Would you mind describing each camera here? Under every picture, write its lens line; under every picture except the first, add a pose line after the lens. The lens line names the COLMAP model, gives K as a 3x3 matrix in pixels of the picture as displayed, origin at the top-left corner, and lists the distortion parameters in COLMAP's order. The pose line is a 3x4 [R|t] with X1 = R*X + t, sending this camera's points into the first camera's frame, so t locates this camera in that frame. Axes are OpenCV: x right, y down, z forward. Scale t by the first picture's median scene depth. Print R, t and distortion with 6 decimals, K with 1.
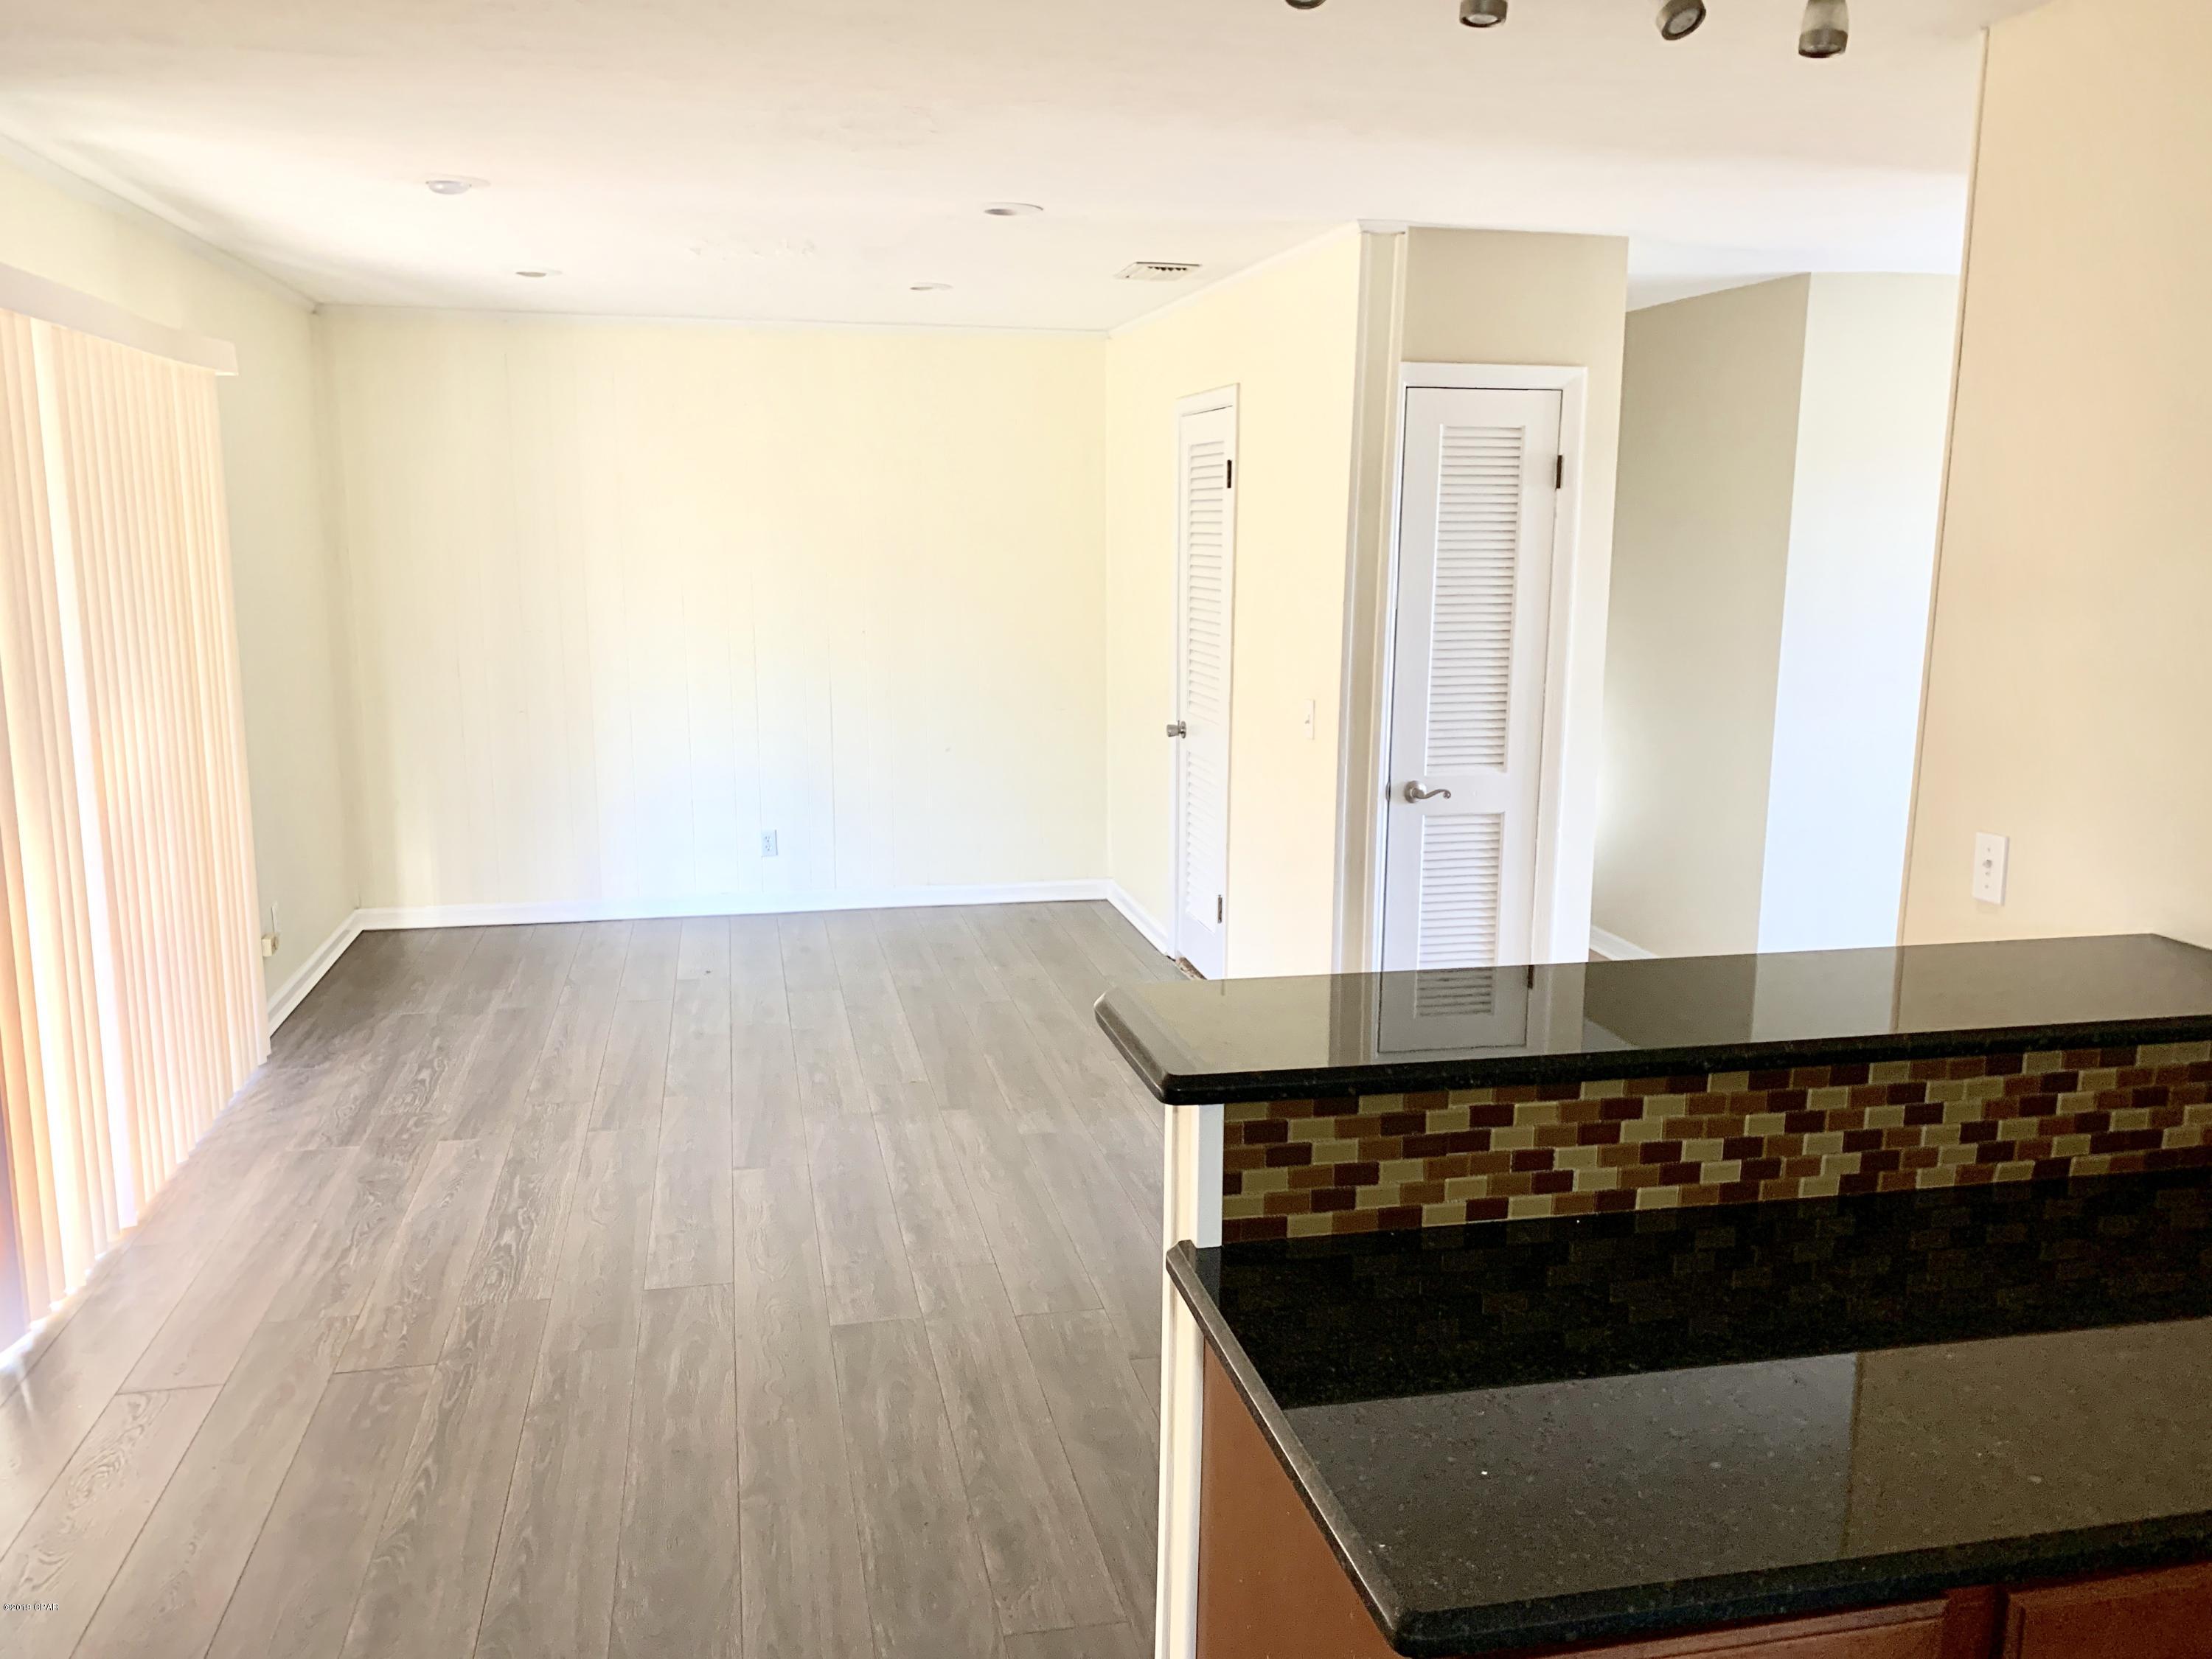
lens RADIAL K [[1784.0, 0, 1135.5], [0, 1784.0, 828.9], [0, 0, 1]] dist [0.092705, -0.219295]
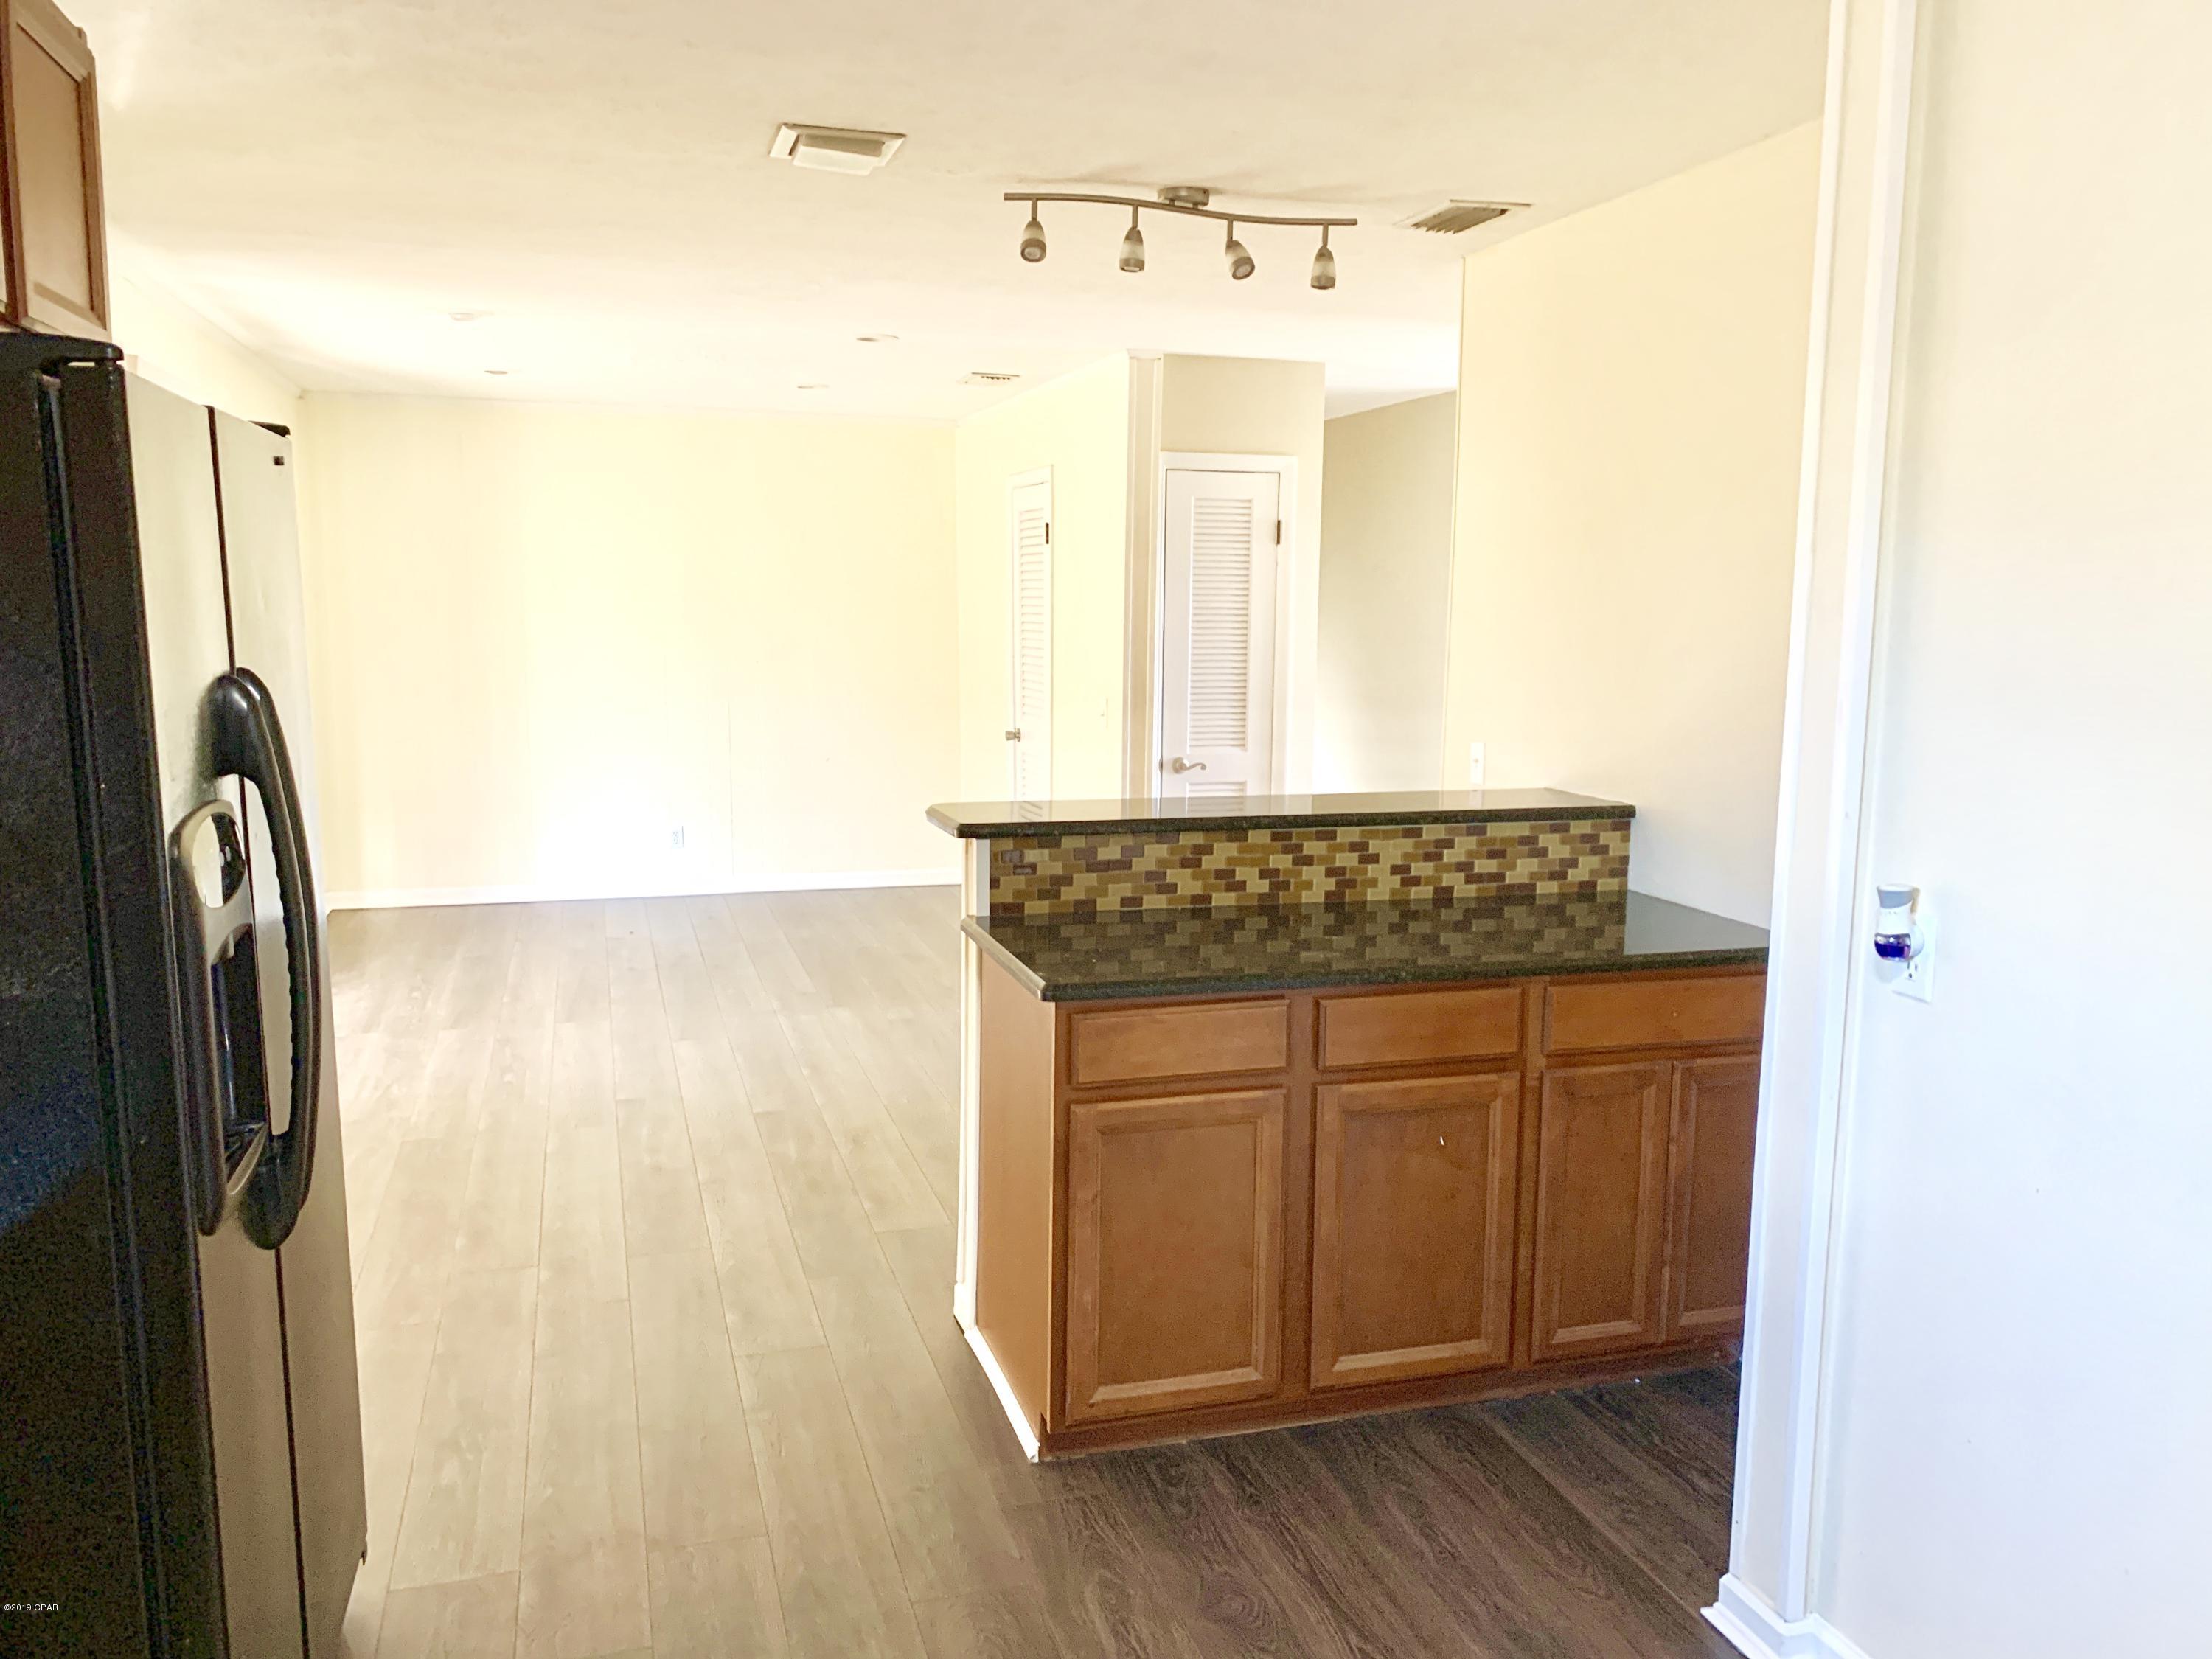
lens RADIAL K [[1710.1, 0, 1144.5], [0, 1710.1, 835.5], [0, 0, 1]] dist [0.101793, -0.184072]
pose [[0.996593, -0.008001, 0.082092, 0.023379], [0.010456, 0.999510, -0.029519, 0.074371], [-0.081816, 0.030277, 0.996187, -0.306685]]
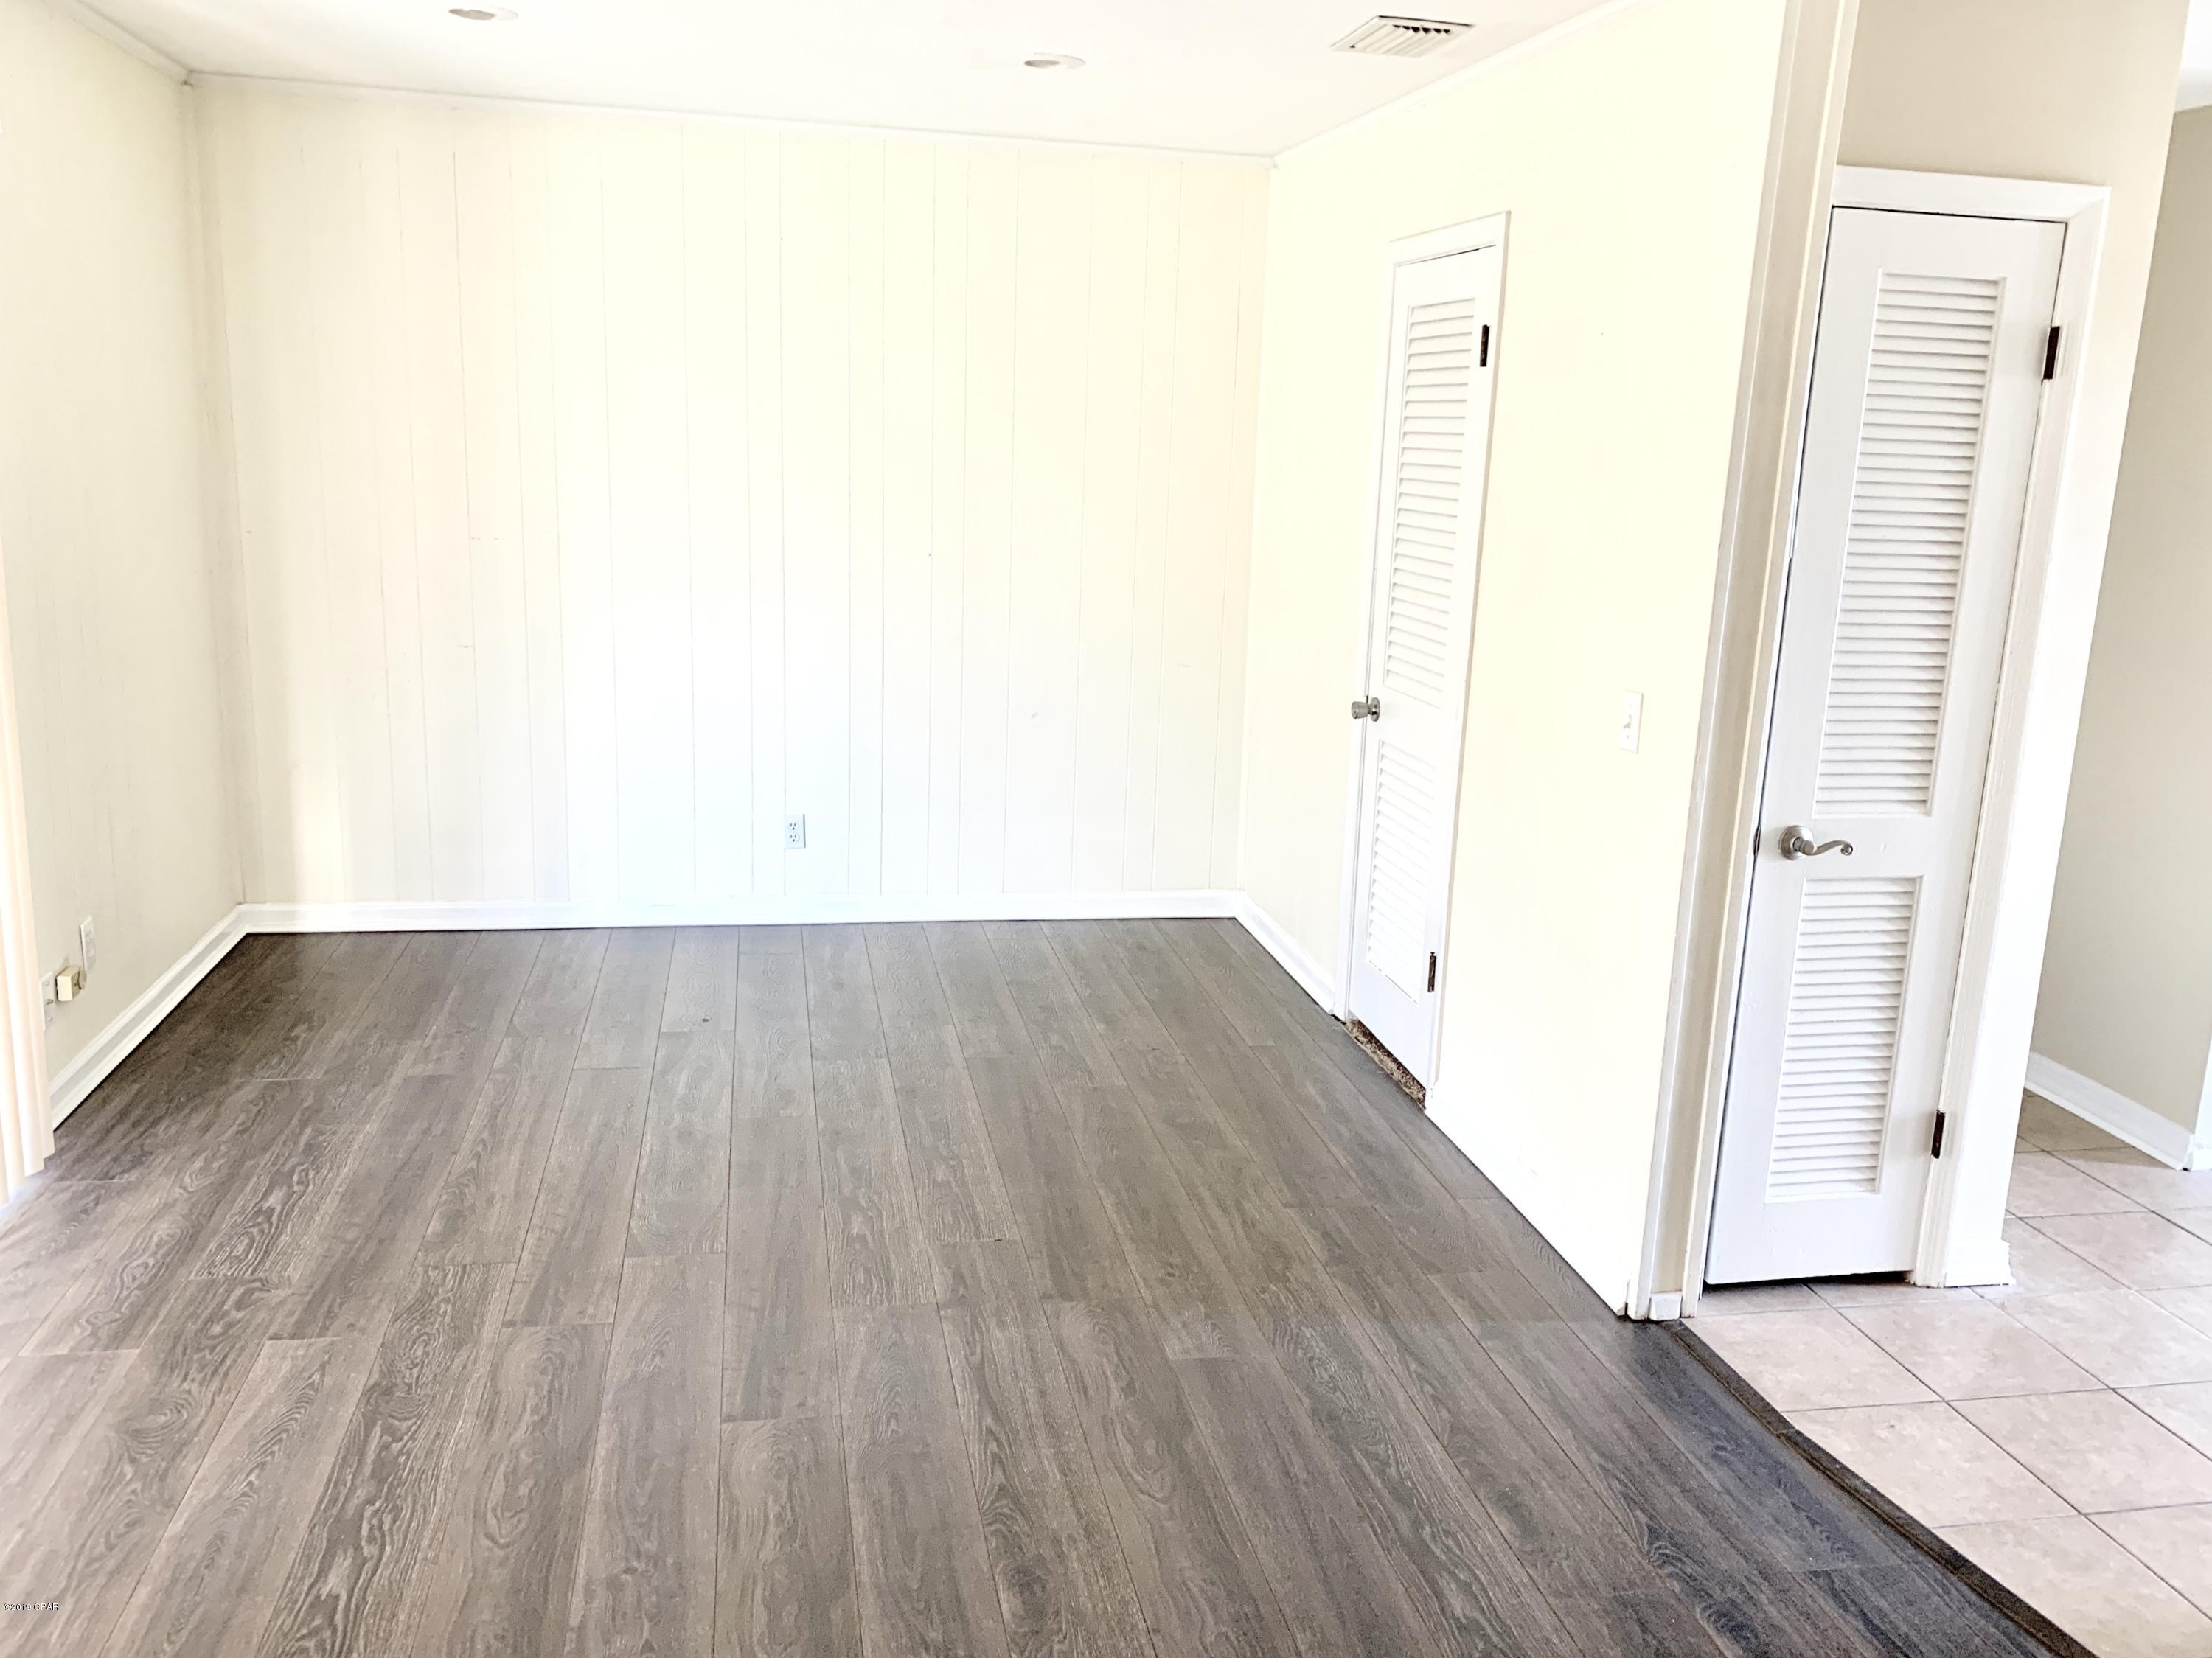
lens RADIAL K [[1935.3, 0, 1180.9], [0, 1935.3, 821.5], [0, 0, 1]] dist [0.006389, 0.011910]
pose [[0.999335, 0.036307, -0.003389, -0.066627], [-0.036189, 0.998893, 0.030057, -0.043837], [0.004477, -0.029915, 0.999542, 0.317670]]
